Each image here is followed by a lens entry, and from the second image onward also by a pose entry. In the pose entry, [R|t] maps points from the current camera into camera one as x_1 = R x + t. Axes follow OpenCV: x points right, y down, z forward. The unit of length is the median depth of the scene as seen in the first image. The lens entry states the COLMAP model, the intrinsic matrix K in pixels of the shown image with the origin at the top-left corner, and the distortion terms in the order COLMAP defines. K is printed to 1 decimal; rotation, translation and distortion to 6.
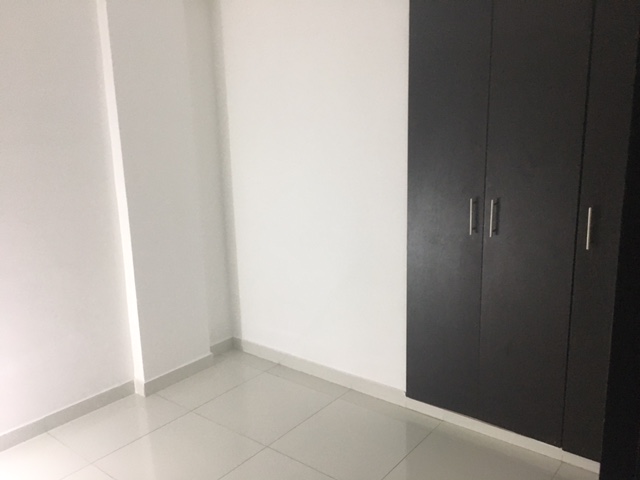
lens RADIAL K [[543.4, 0, 318.4], [0, 543.4, 239.2], [0, 0, 1]] dist [0.068855, -0.084788]
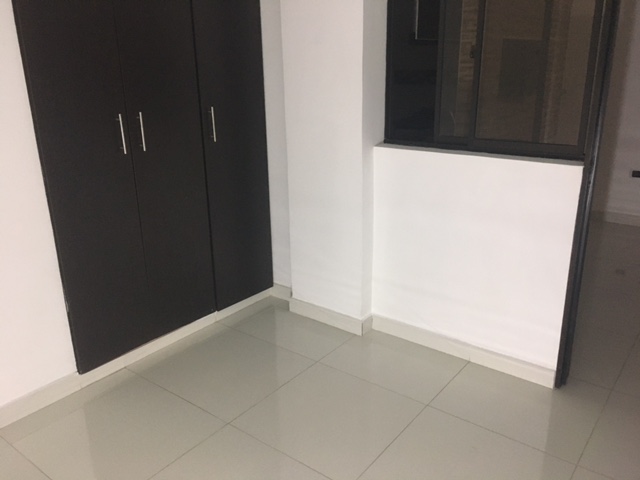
lens RADIAL K [[543.4, 0, 318.4], [0, 543.4, 239.2], [0, 0, 1]] dist [0.068855, -0.084788]
pose [[-0.001048, -0.294450, 0.955666, -0.560112], [0.229438, 0.930102, 0.286825, -0.053293], [-0.973323, 0.219567, 0.066583, 0.555420]]
